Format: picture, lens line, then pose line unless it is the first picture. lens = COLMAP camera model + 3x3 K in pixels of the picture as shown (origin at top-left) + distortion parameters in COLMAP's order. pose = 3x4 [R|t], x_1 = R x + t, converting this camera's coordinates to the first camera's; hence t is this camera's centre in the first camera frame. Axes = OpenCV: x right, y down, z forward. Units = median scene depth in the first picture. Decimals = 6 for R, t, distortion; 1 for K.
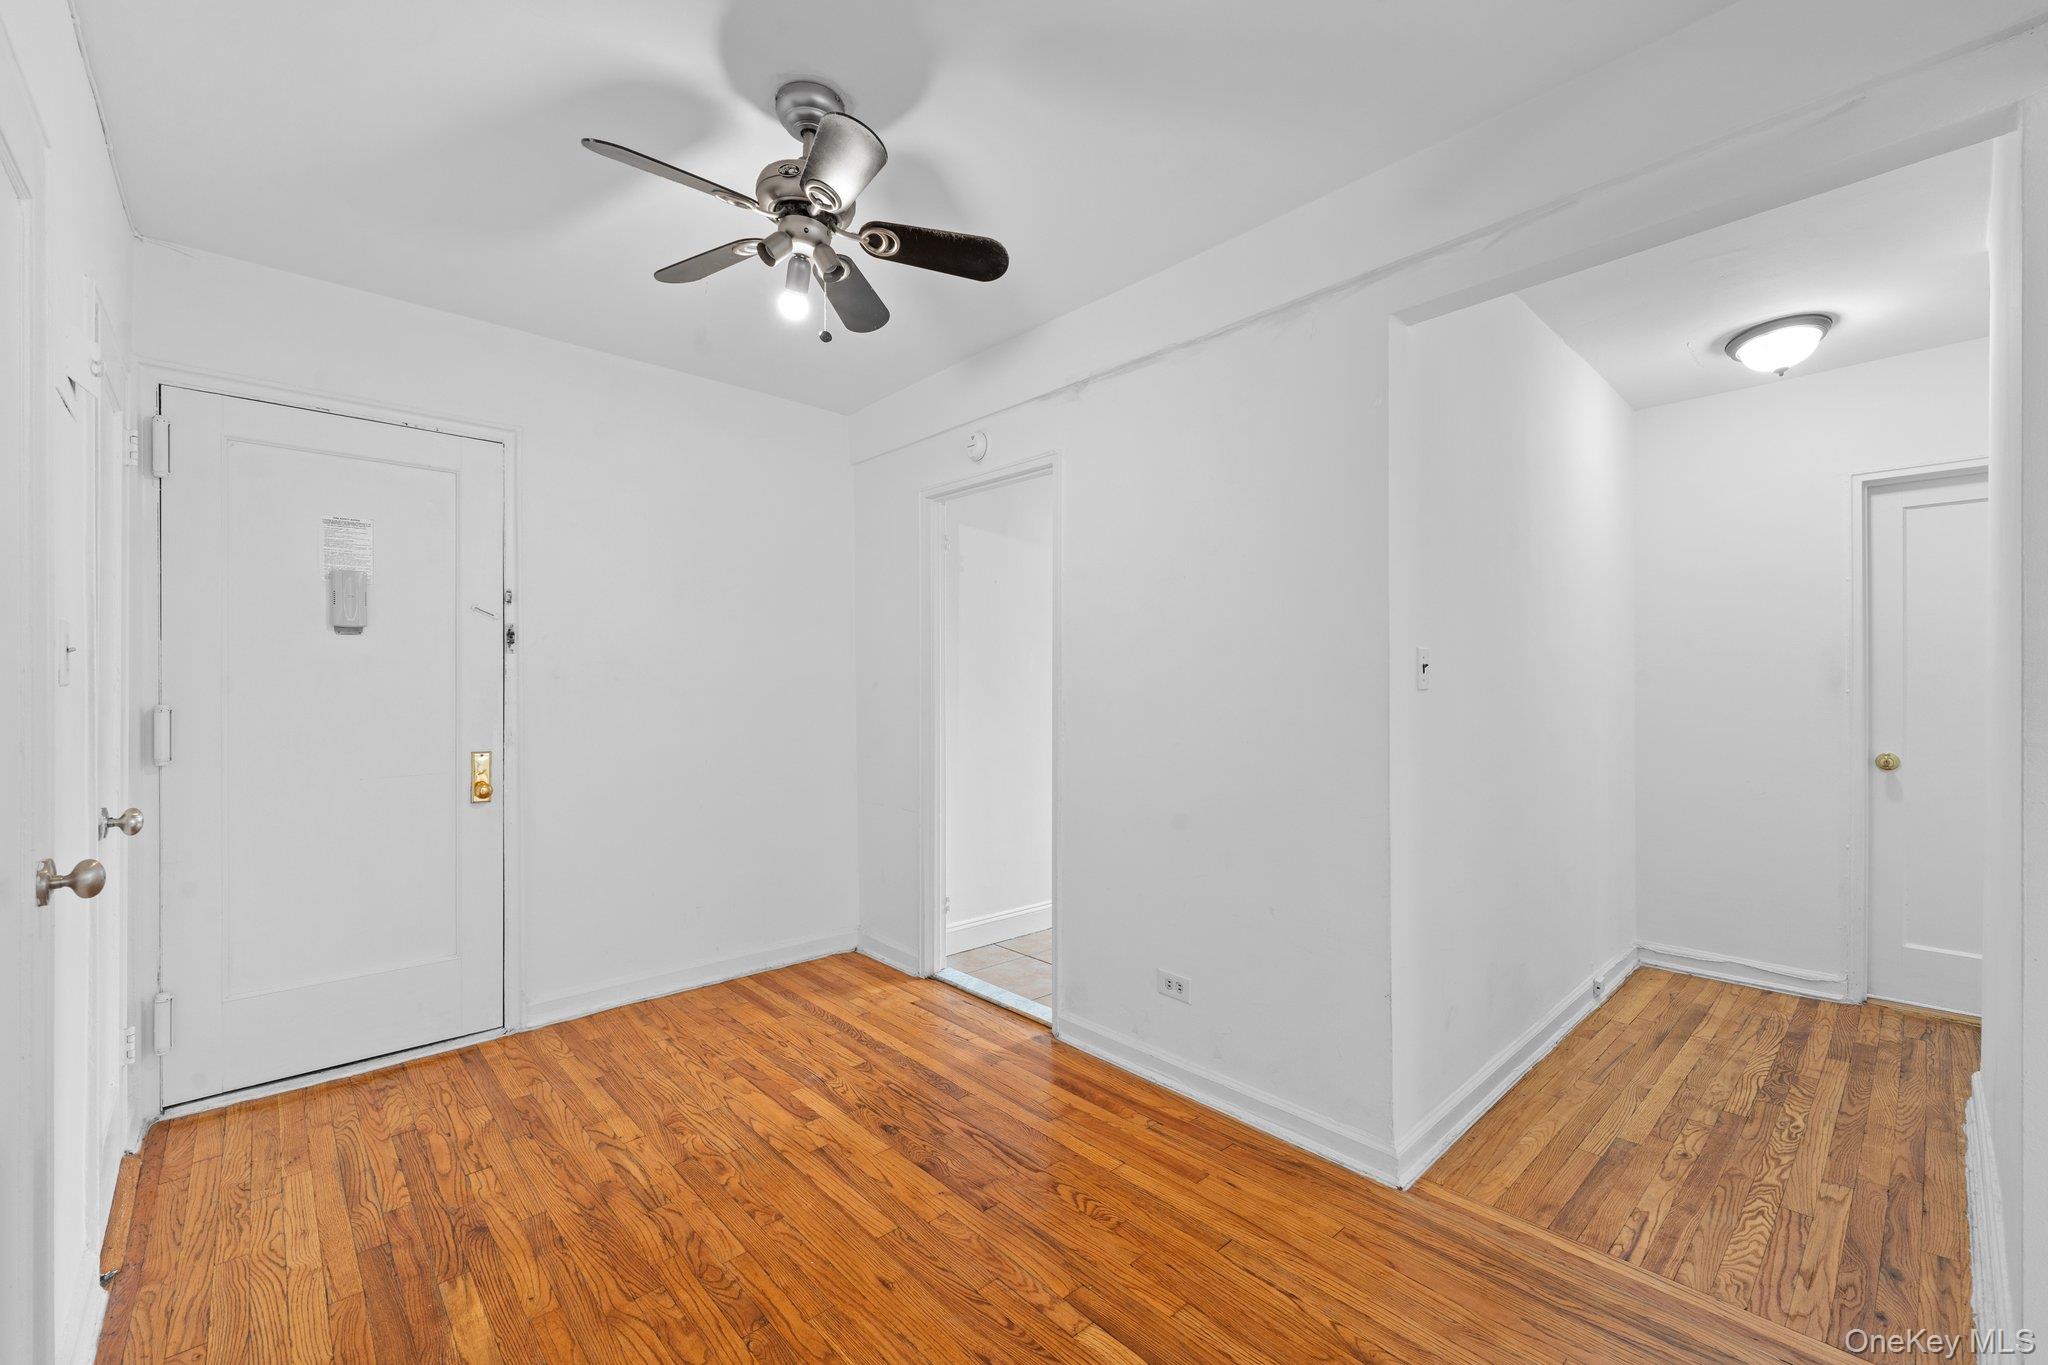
lens RADIAL K [[831.9, 0, 1024.0], [0, 831.9, 682.5], [0, 0, 1]] dist [-0.000215, -0.001036]
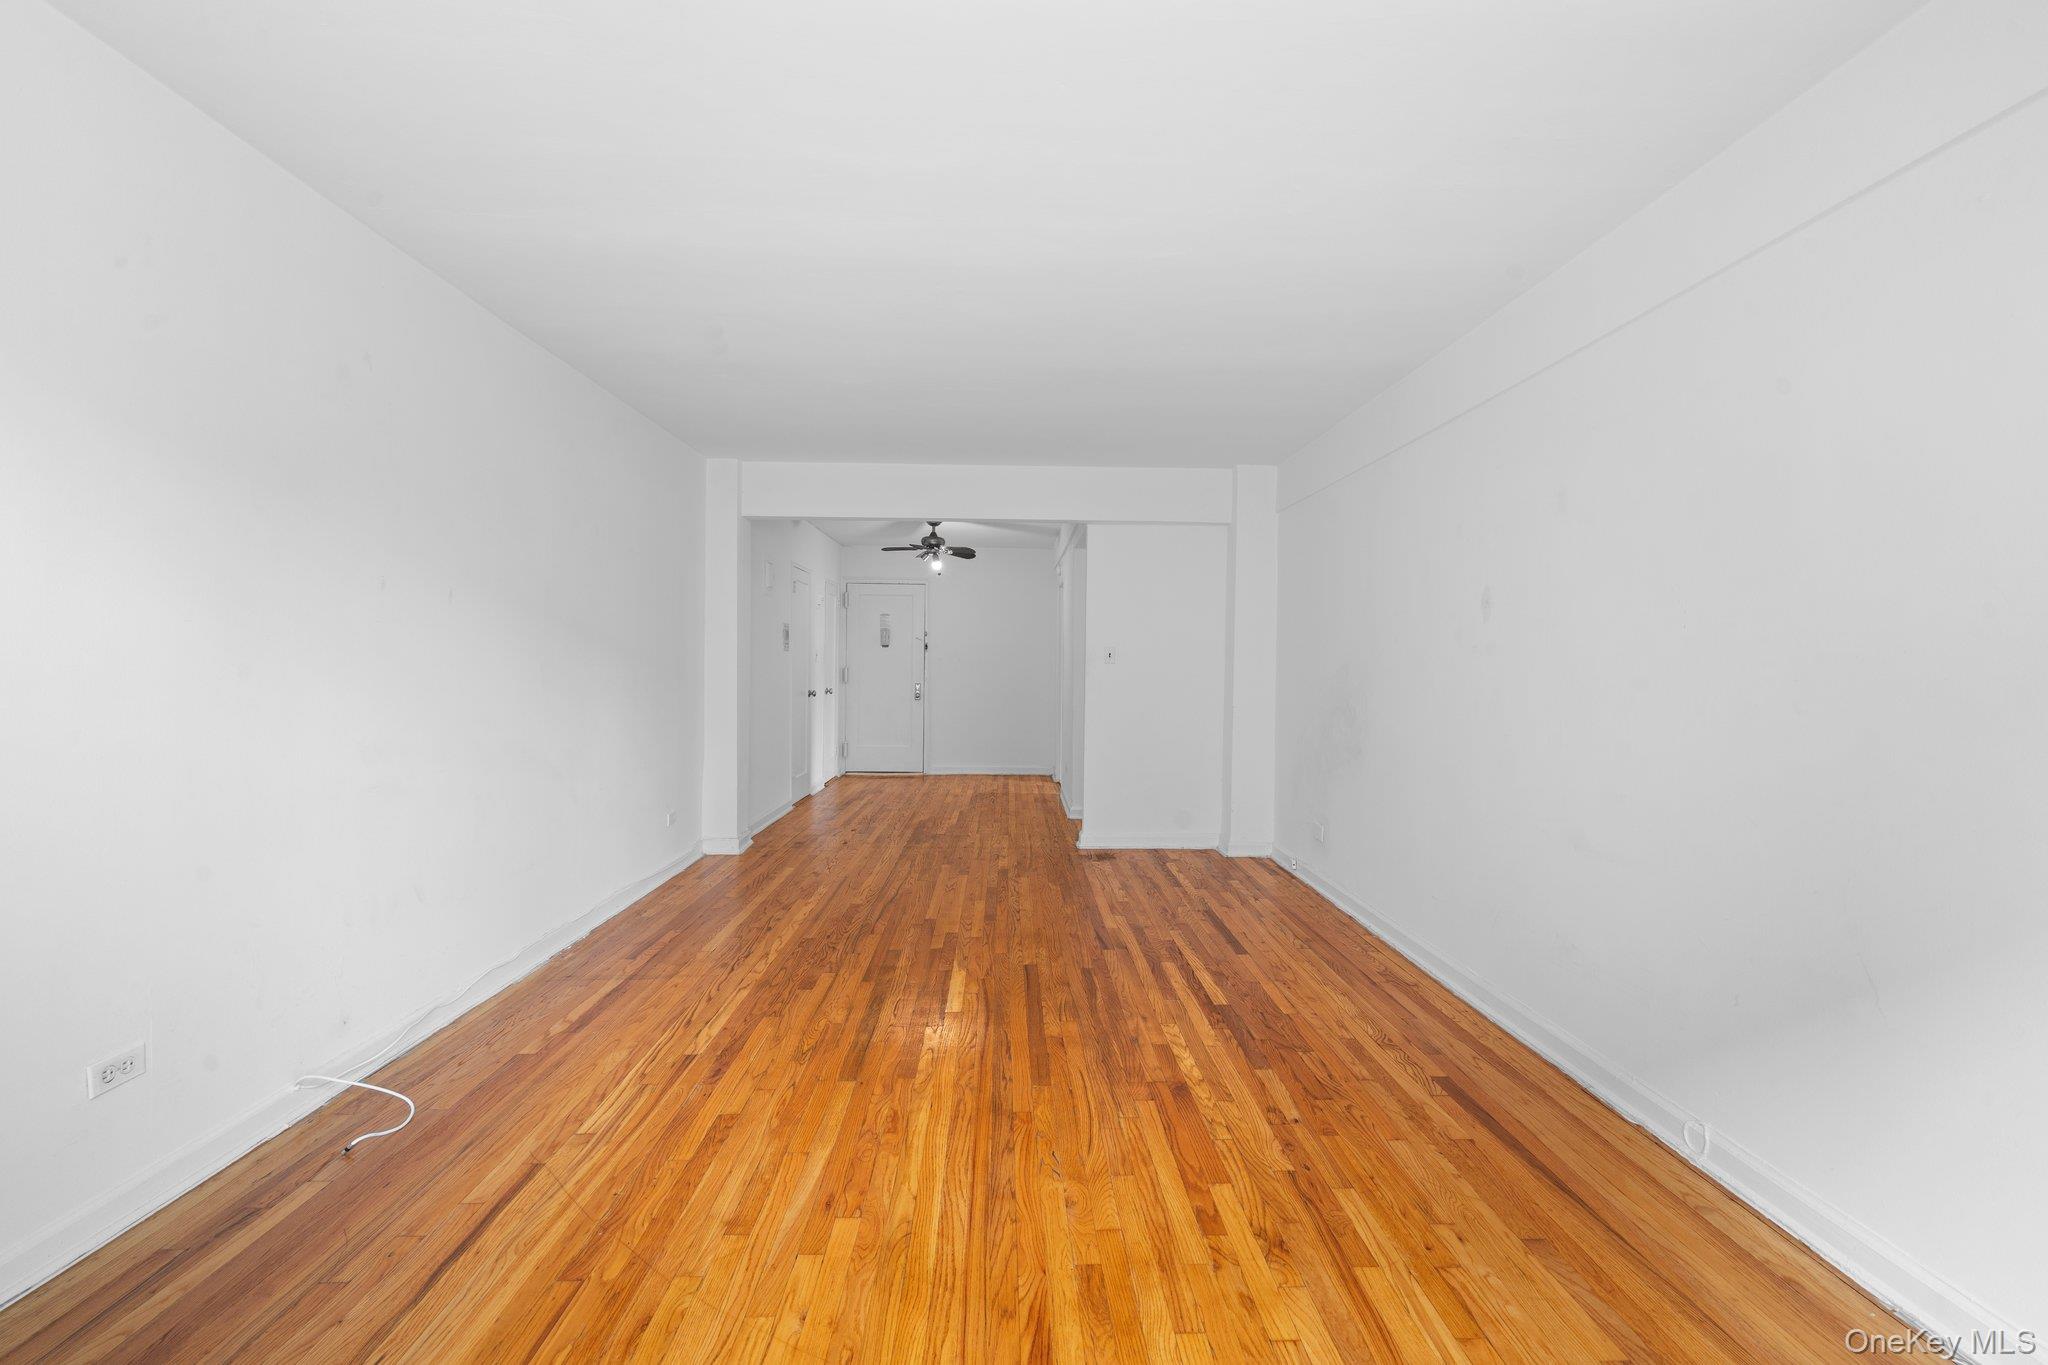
lens RADIAL K [[831.0, 0, 1024.2], [0, 831.0, 677.2], [0, 0, 1]] dist [0.000703, -0.000794]
pose [[0.753419, 0.019634, -0.657247, 2.124415], [-0.009021, 0.999769, 0.019526, -0.007196], [0.657479, -0.008782, 0.753422, -1.364780]]
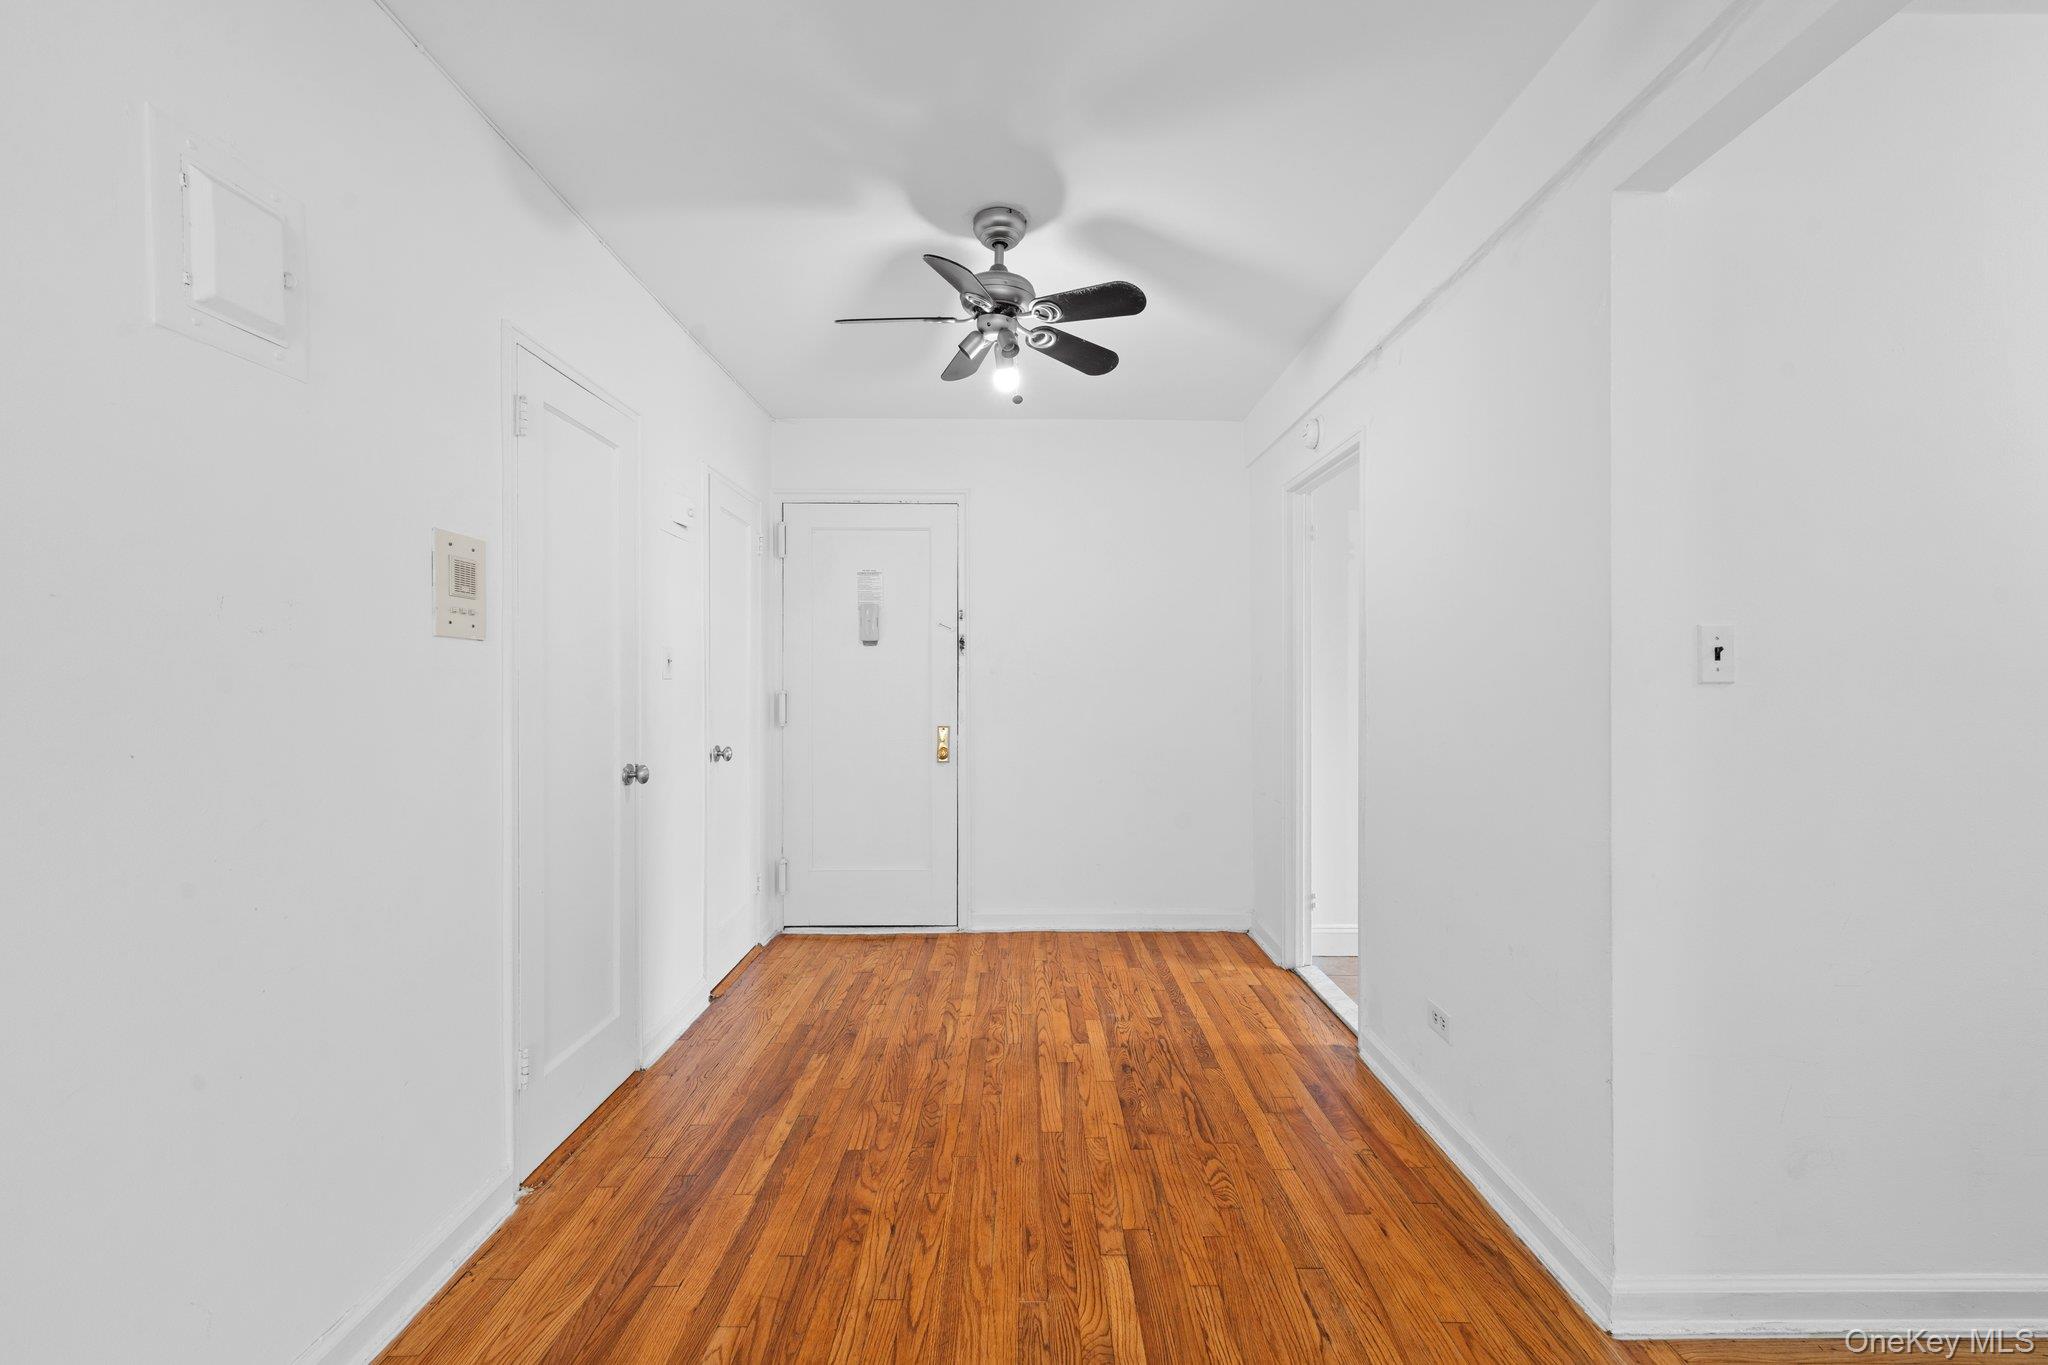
lens RADIAL K [[831.0, 0, 1024.2], [0, 831.0, 677.2], [0, 0, 1]] dist [0.000703, -0.000794]
pose [[0.743808, -0.002450, -0.668389, 0.479299], [0.003074, 0.999995, -0.000245, 0.001448], [0.668387, -0.001872, 0.743812, 0.059610]]
